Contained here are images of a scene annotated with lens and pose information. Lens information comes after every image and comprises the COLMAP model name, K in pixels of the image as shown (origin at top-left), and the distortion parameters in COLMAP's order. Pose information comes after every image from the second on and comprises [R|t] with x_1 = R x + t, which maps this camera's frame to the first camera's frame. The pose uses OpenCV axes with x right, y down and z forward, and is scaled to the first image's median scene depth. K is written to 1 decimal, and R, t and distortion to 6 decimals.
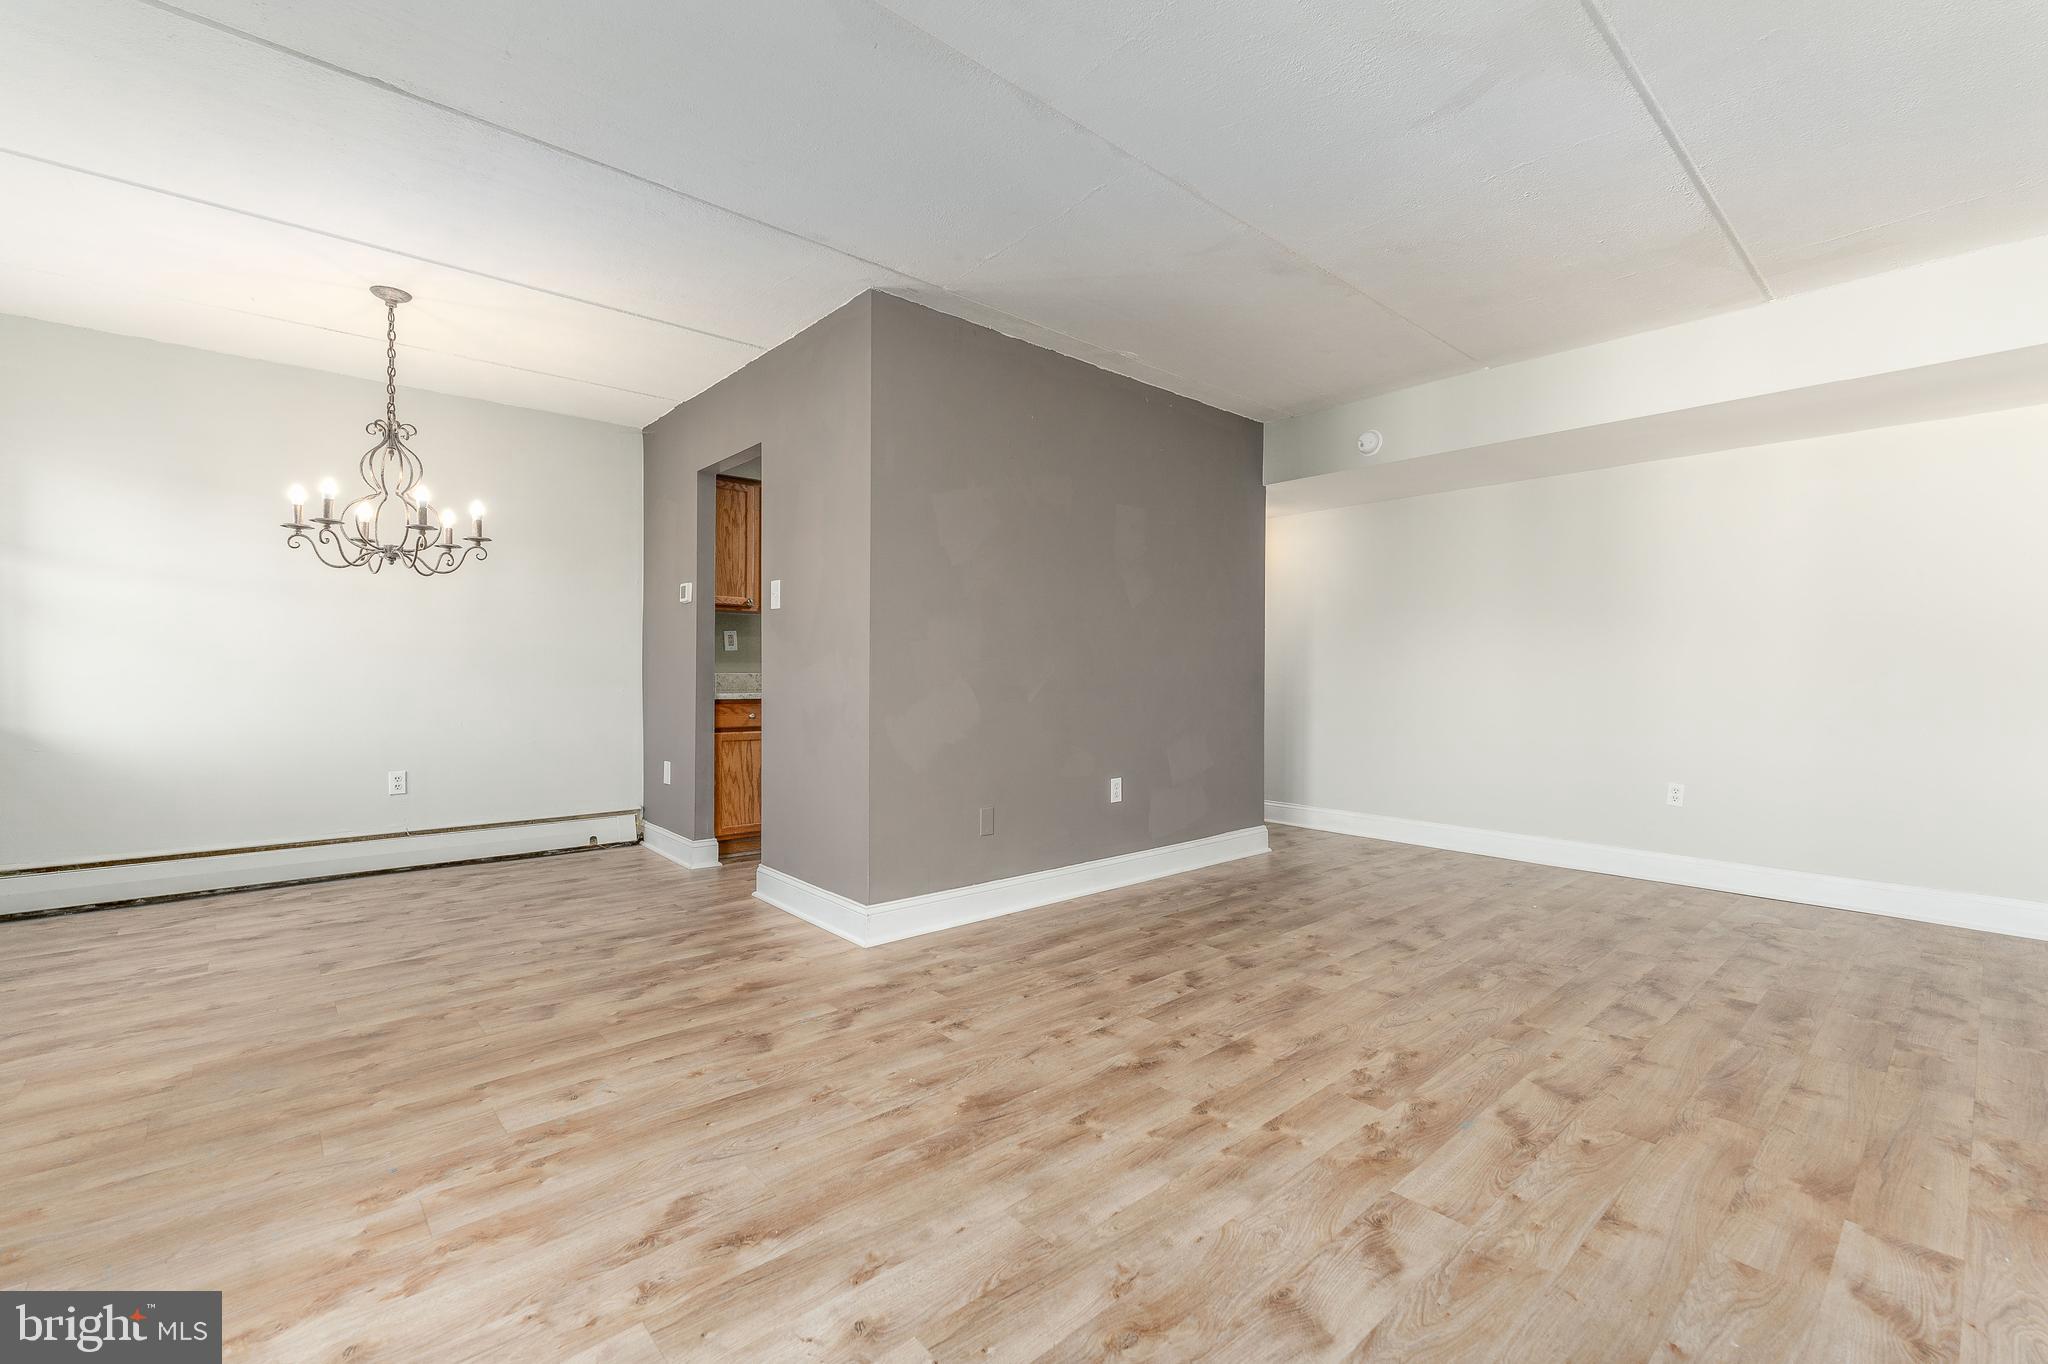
lens RADIAL K [[871.5, 0, 1027.5], [0, 871.5, 694.5], [0, 0, 1]] dist [-0.008009, 0.001710]
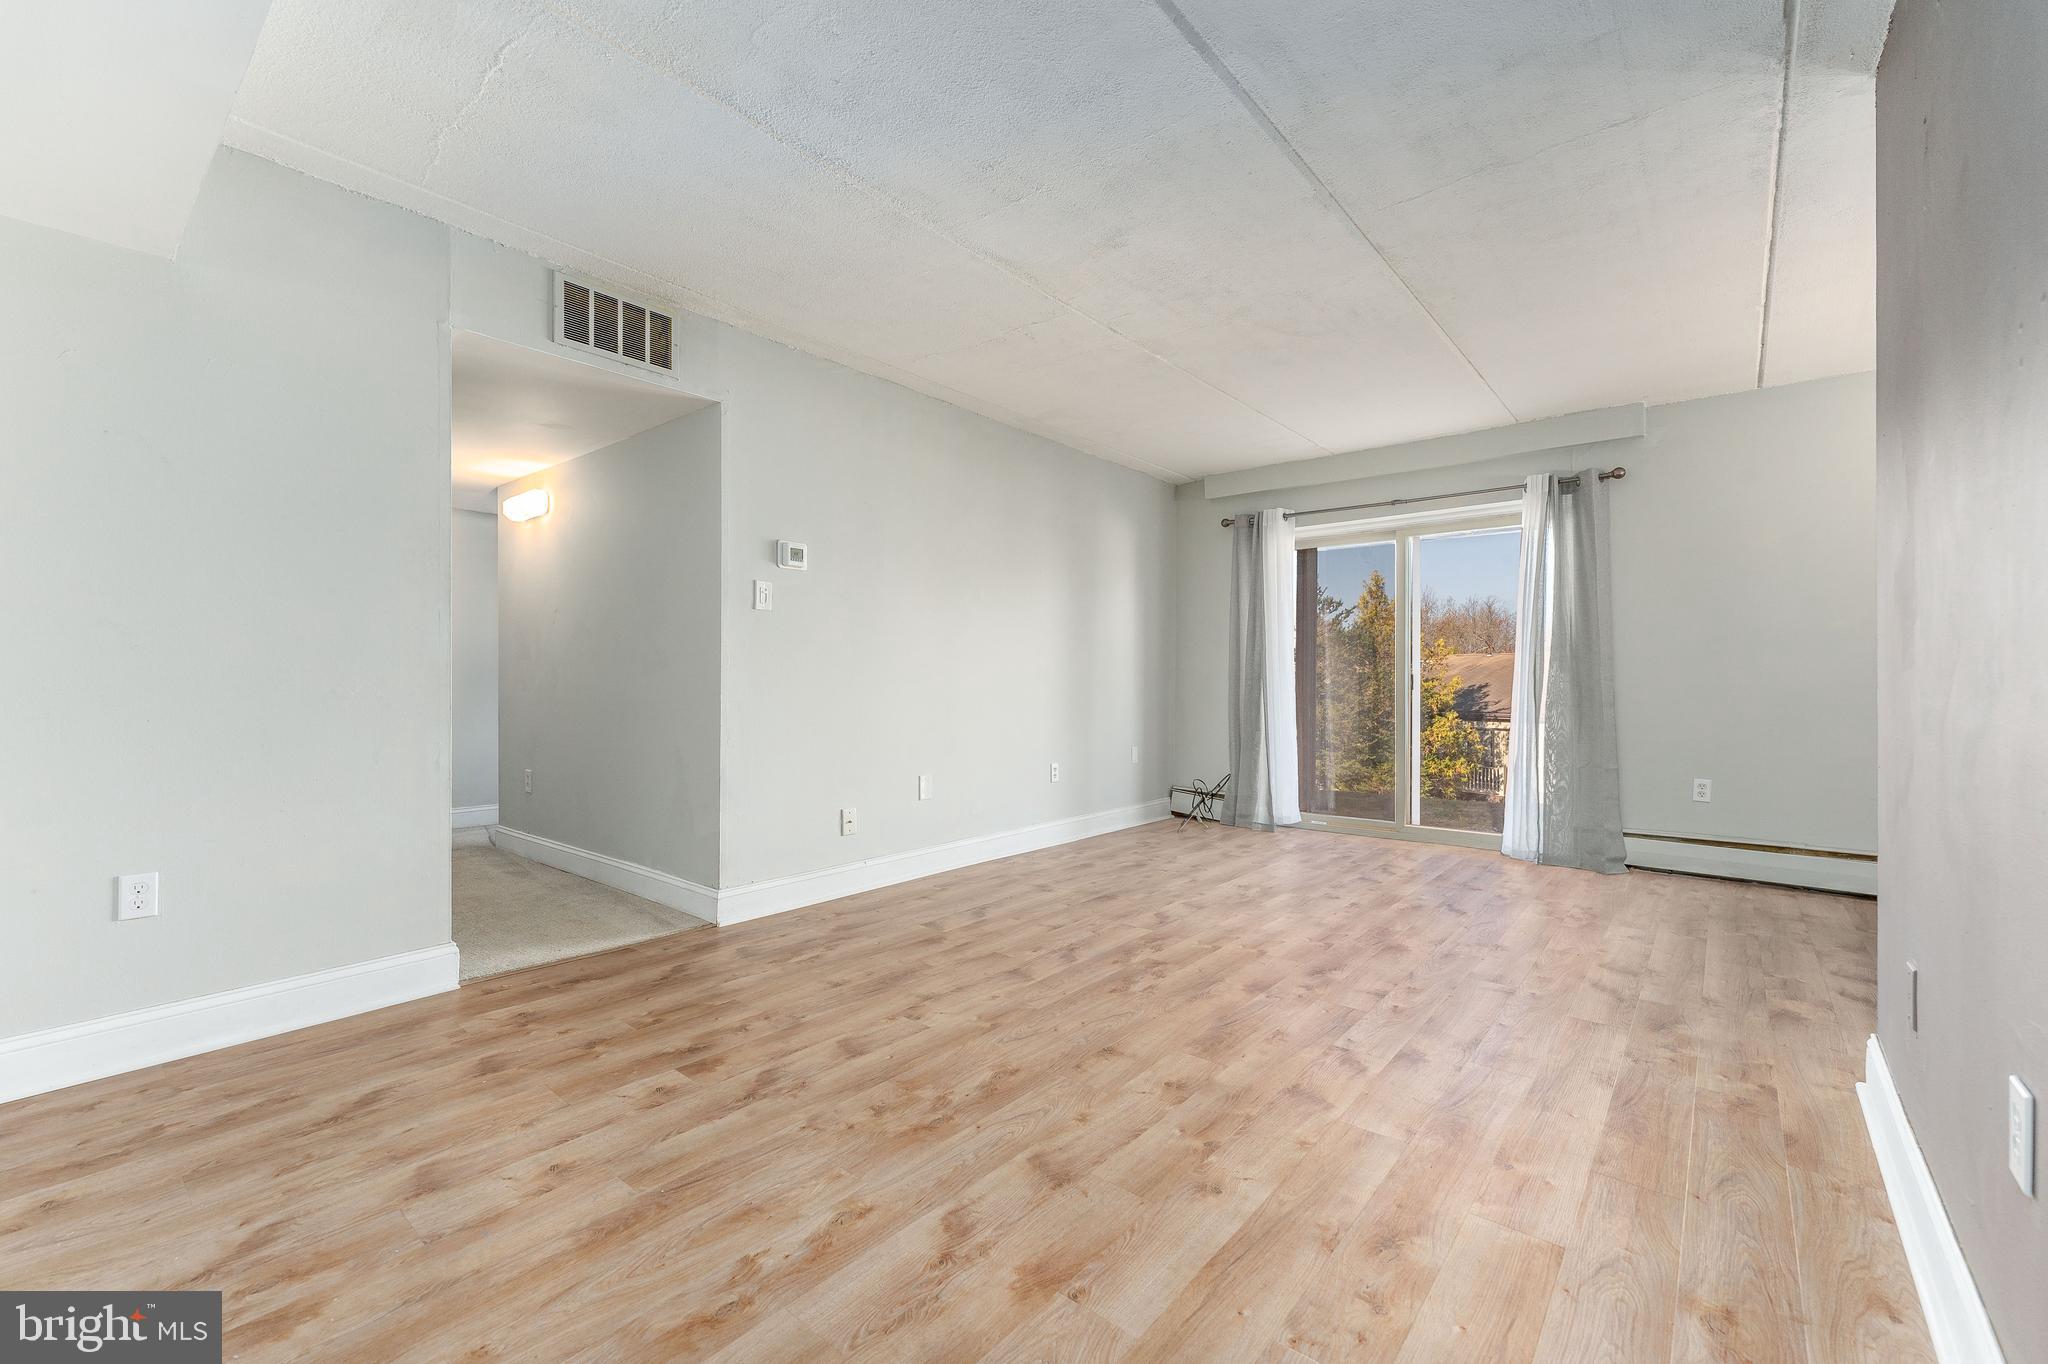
lens RADIAL K [[838.9, 0, 1030.7], [0, 838.9, 687.2], [0, 0, 1]] dist [-0.000454, -0.000087]
pose [[-0.988738, -0.004157, -0.149602, 0.697327], [-0.008897, 0.999479, 0.031029, -0.033097], [0.149395, 0.032011, -0.988259, 2.009318]]
